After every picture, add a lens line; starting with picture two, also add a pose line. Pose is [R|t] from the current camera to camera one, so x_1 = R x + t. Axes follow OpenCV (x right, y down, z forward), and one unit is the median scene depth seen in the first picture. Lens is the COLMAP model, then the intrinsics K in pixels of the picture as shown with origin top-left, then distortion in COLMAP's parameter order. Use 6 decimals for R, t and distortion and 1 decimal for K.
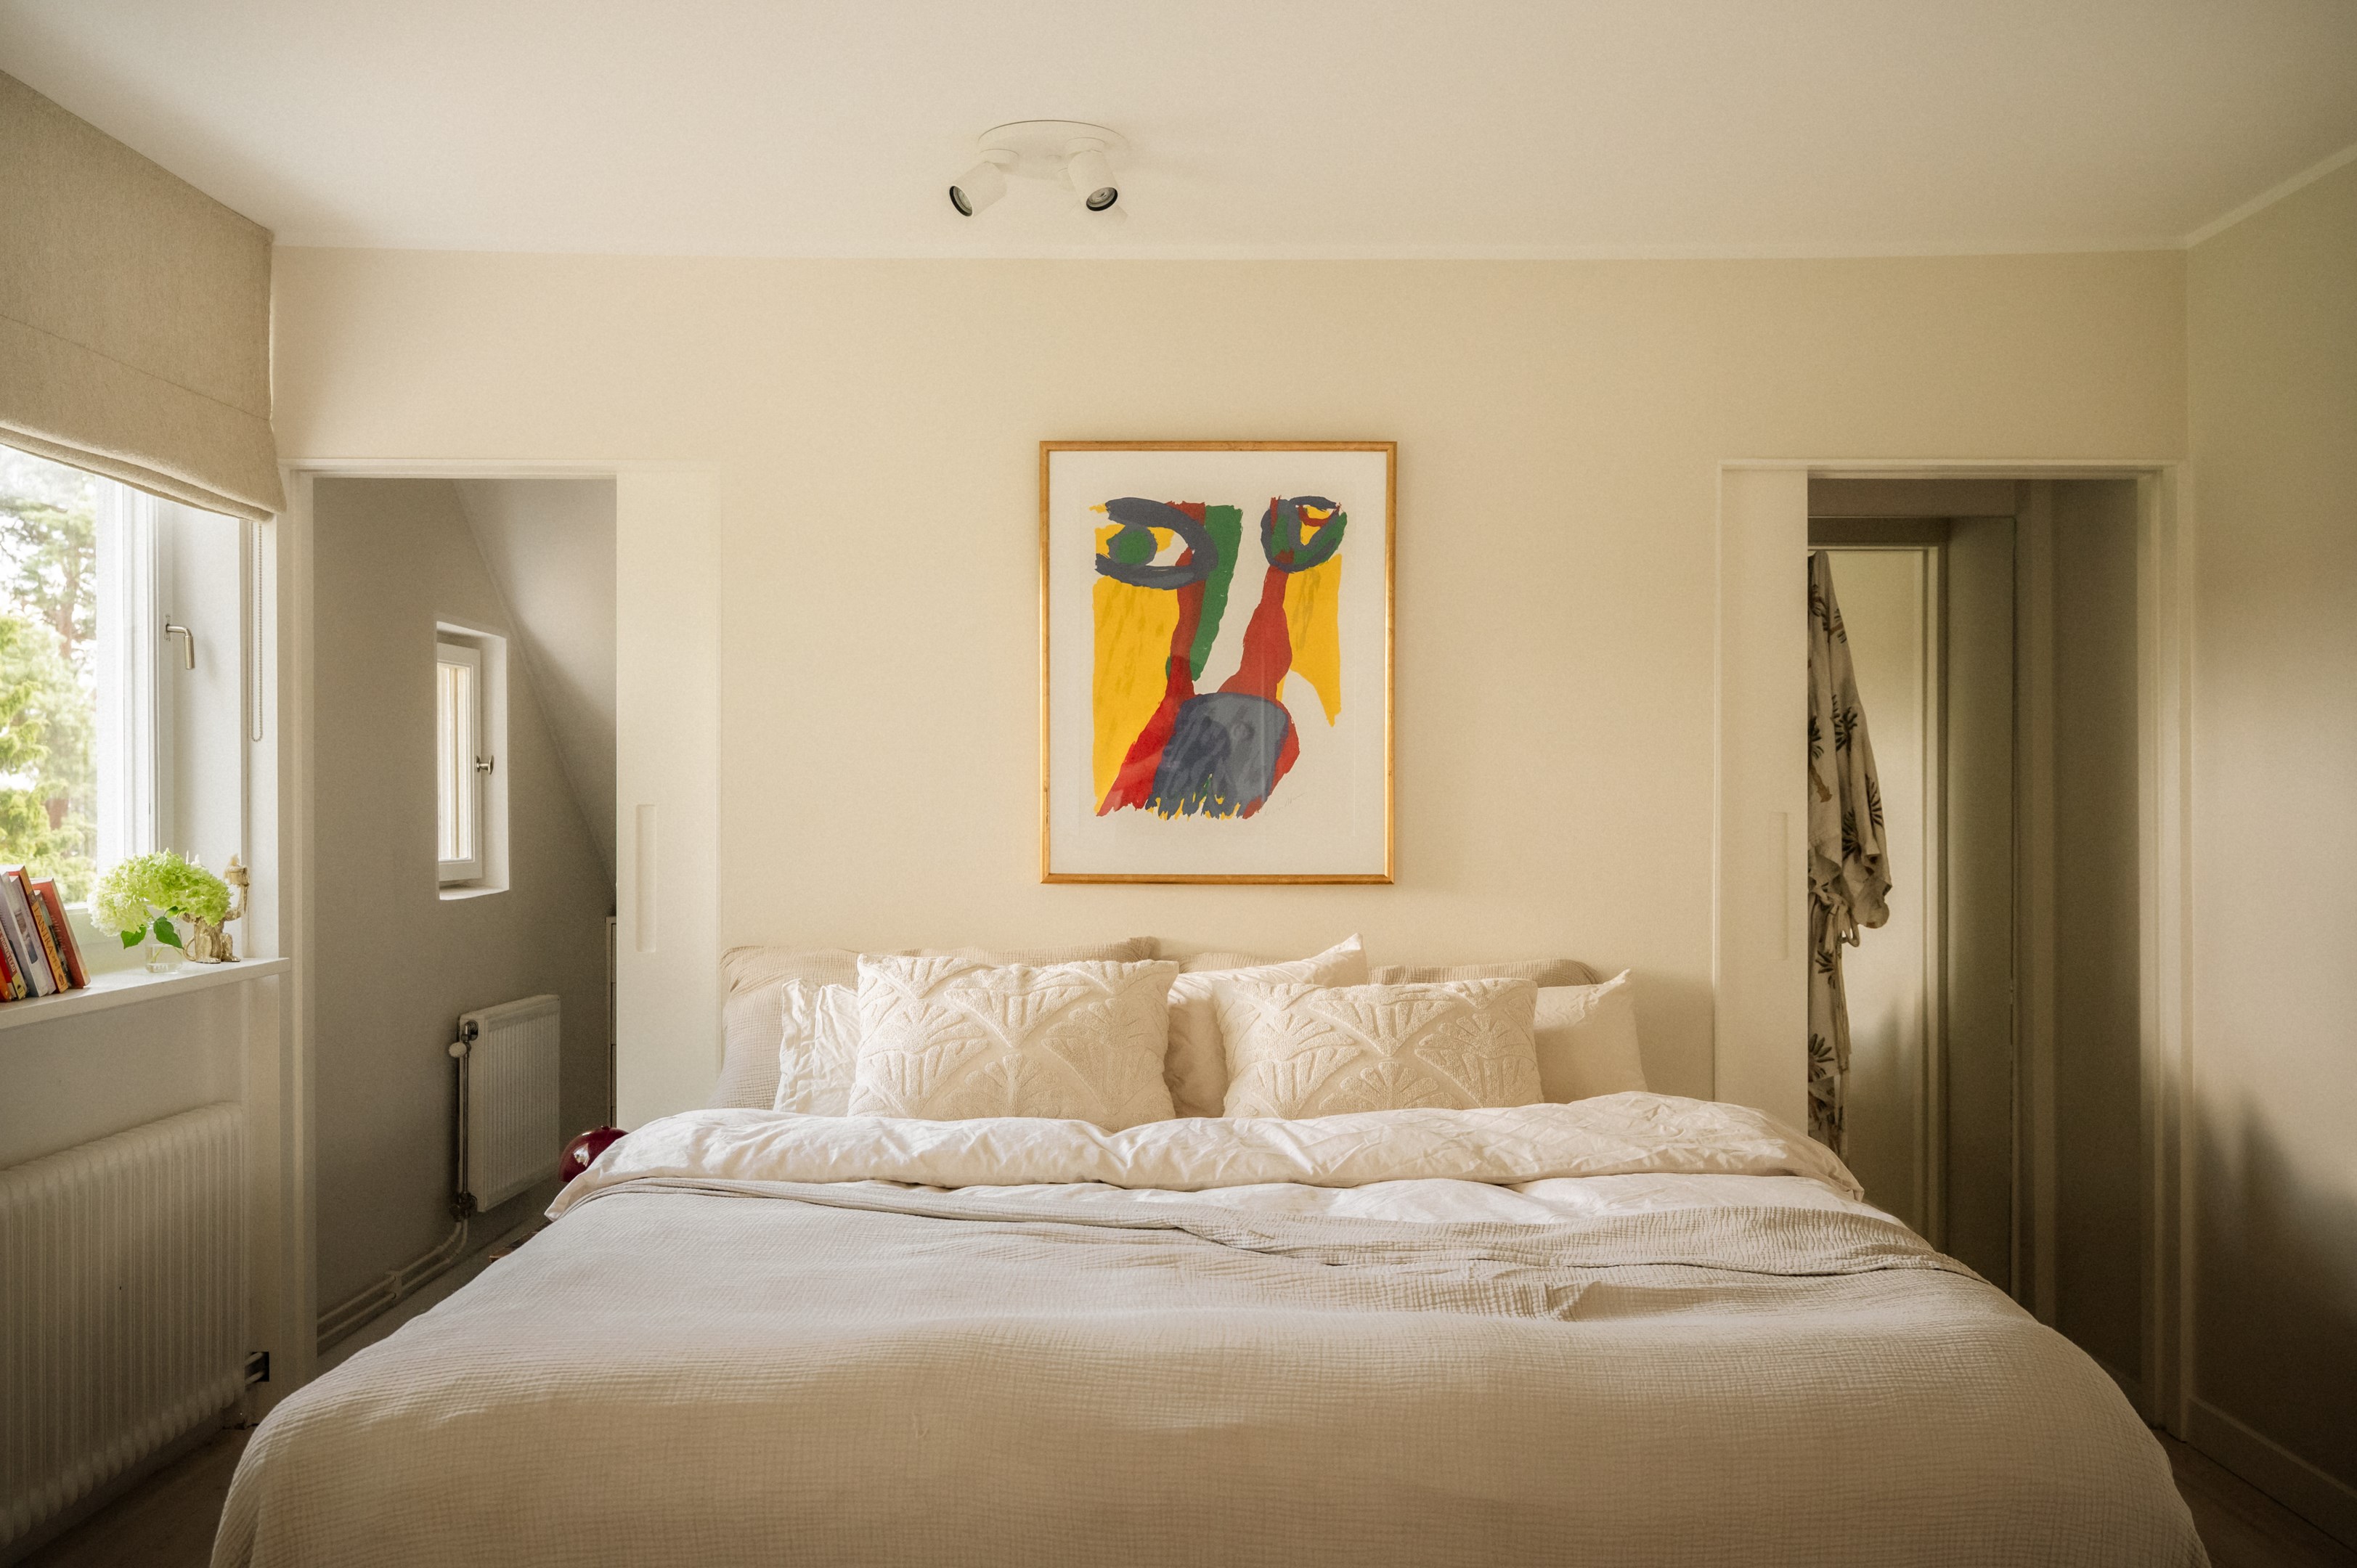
lens RADIAL K [[2036.3, 0, 1177.8], [0, 2036.3, 784.5], [0, 0, 1]] dist [-0.005125, -0.001960]
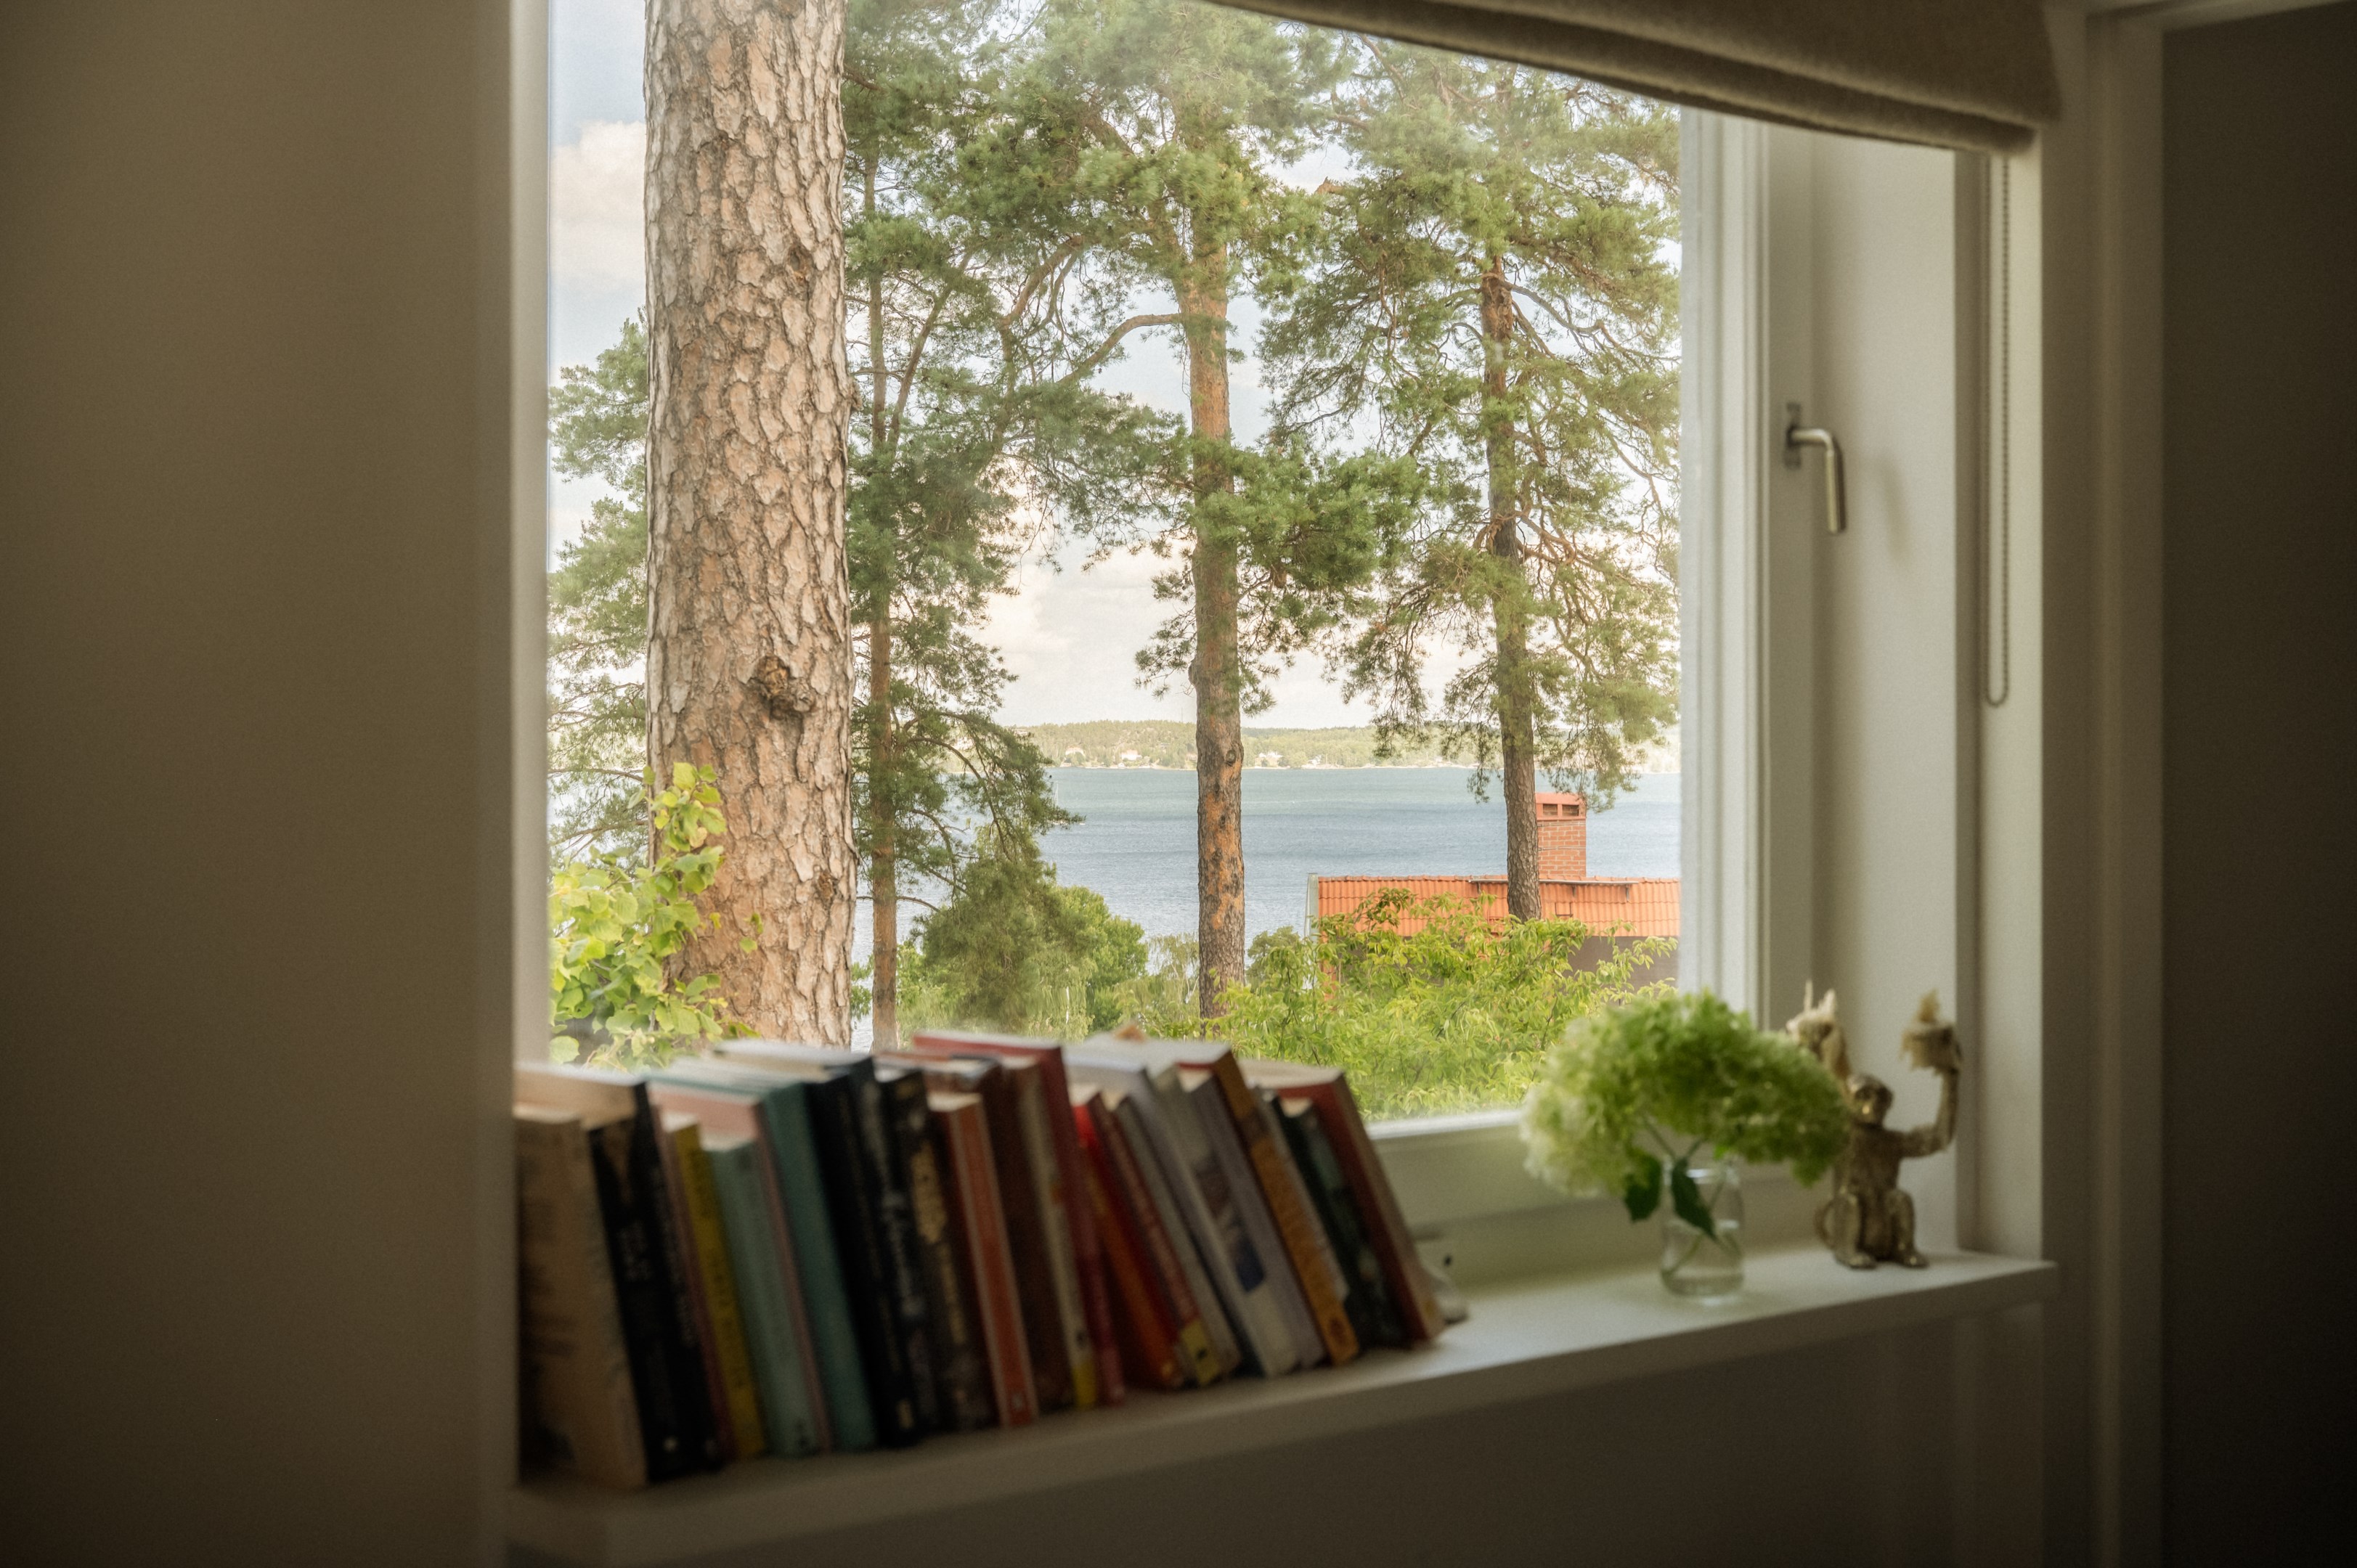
lens RADIAL K [[3238.7, 0, 1177.3], [0, 3238.7, 770.1], [0, 0, 1]] dist [-0.007029, 0.000000]
pose [[0.638496, -0.006776, -0.769595, -0.071429], [0.014708, 0.999886, 0.003400, -0.013906], [0.769485, -0.013490, 0.638523, 0.499438]]
